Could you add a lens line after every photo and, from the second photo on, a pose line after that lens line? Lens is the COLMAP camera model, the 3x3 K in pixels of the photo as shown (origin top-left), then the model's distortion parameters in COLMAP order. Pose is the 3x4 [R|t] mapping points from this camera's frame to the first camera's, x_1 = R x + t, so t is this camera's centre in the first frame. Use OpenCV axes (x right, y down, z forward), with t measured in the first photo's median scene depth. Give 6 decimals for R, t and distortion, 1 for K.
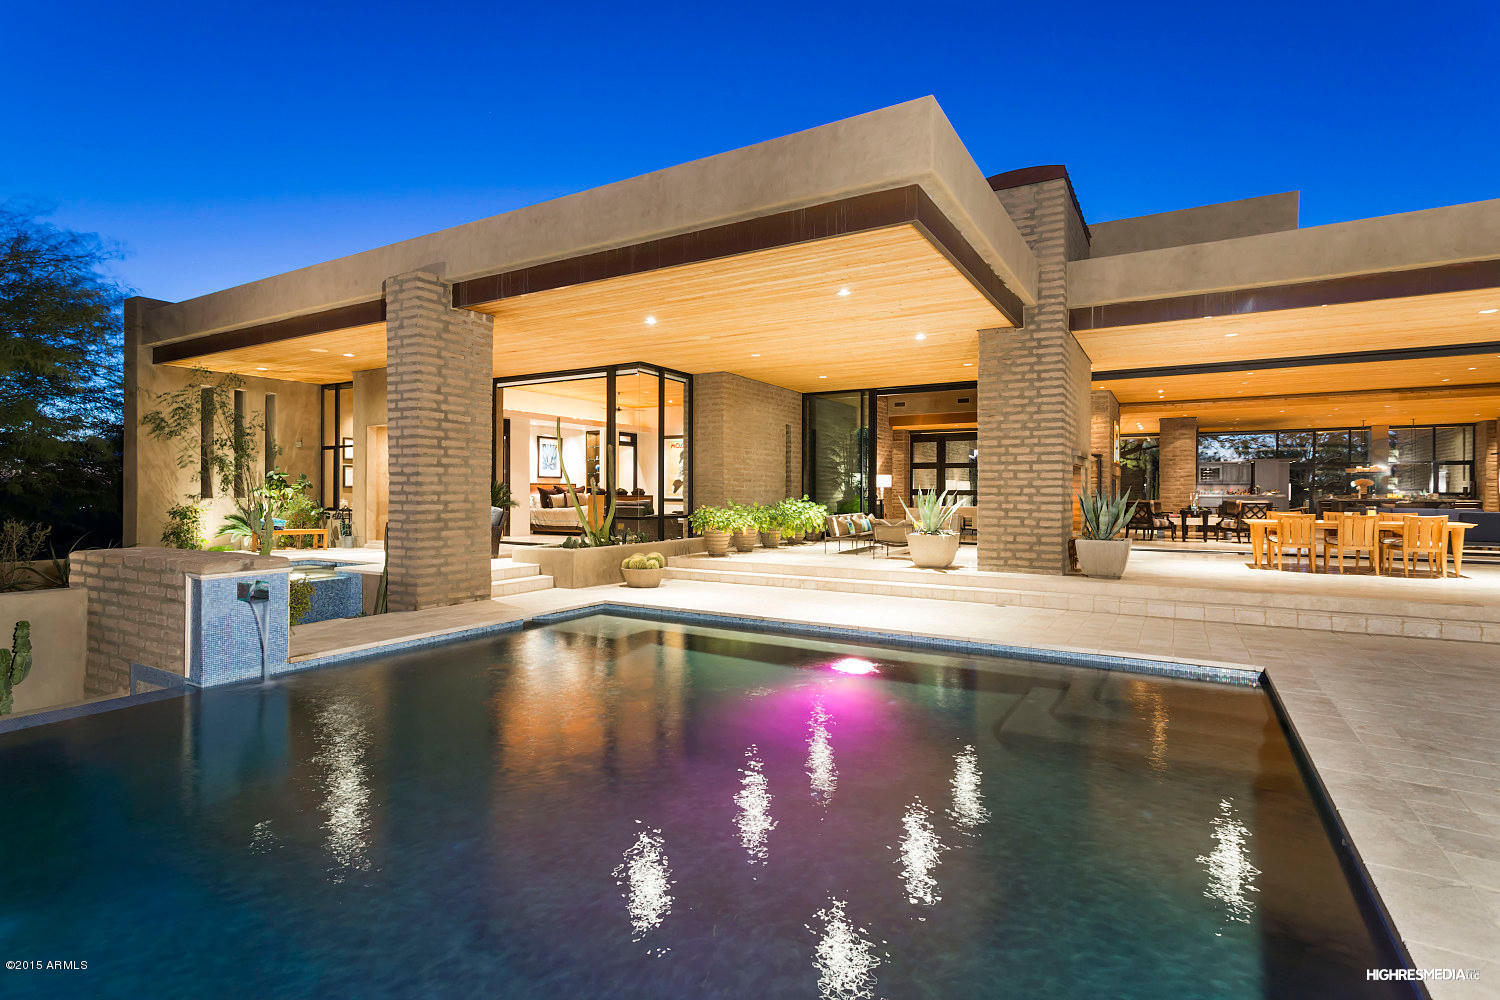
lens RADIAL K [[734.4, 0, 745.2], [0, 734.4, 498.0], [0, 0, 1]] dist [-0.000705, -0.000060]
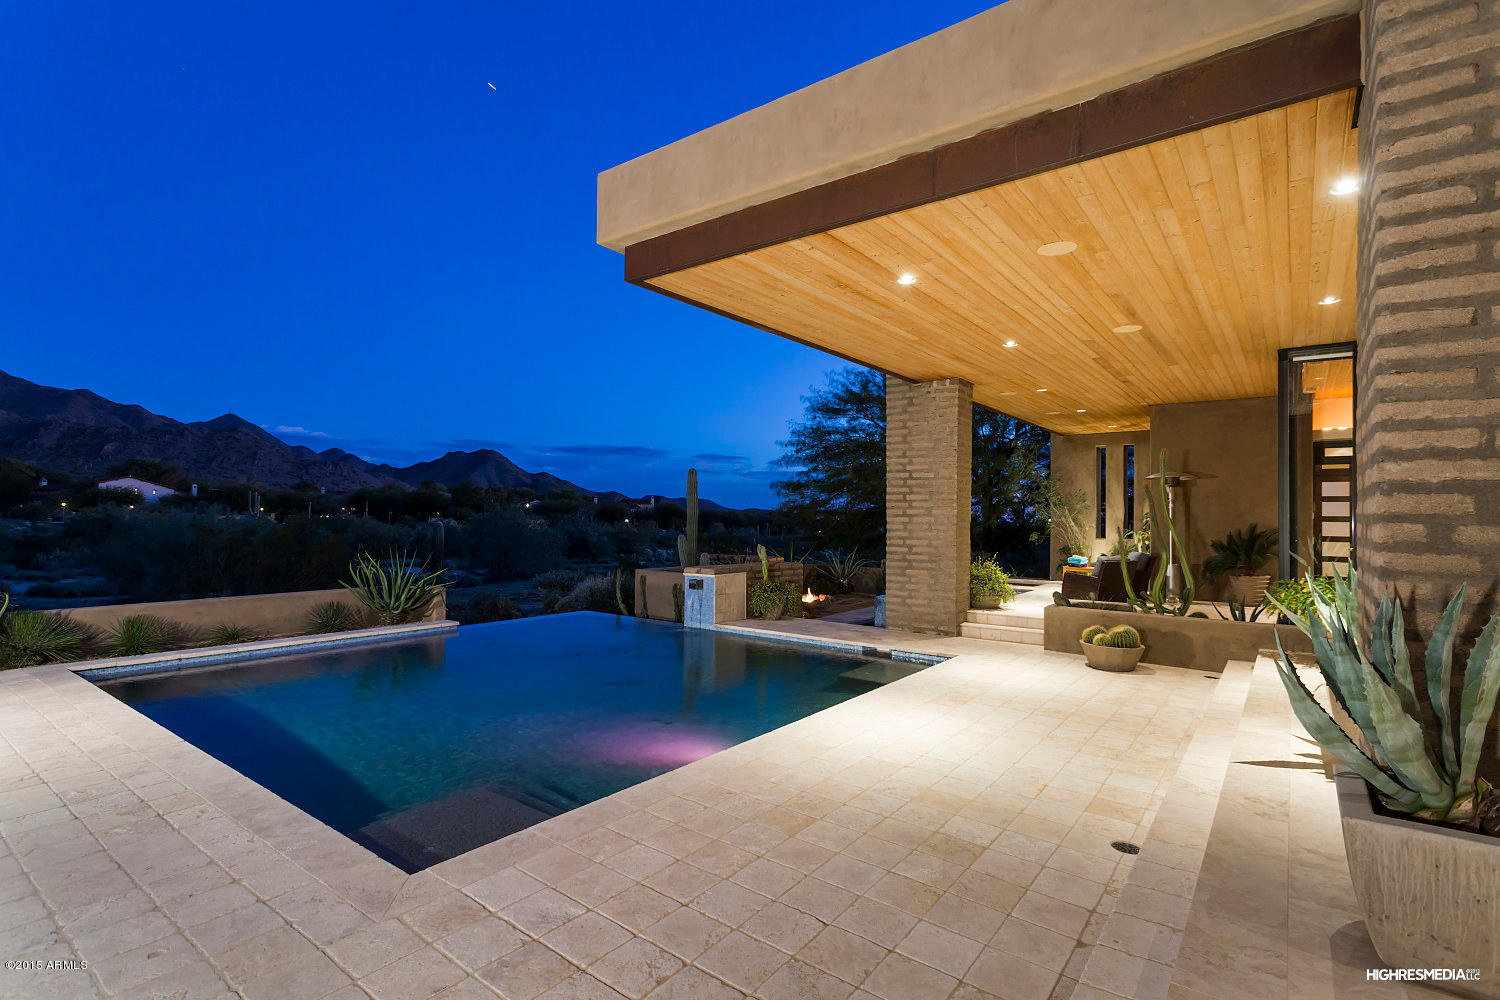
lens RADIAL K [[734.4, 0, 743.4], [0, 734.4, 503.6], [0, 0, 1]] dist [-0.000705, -0.000060]
pose [[-0.100743, -0.027408, -0.994535, 0.825564], [-0.015034, 0.999548, -0.026024, -0.028296], [0.994799, 0.012330, -0.101110, 0.848238]]
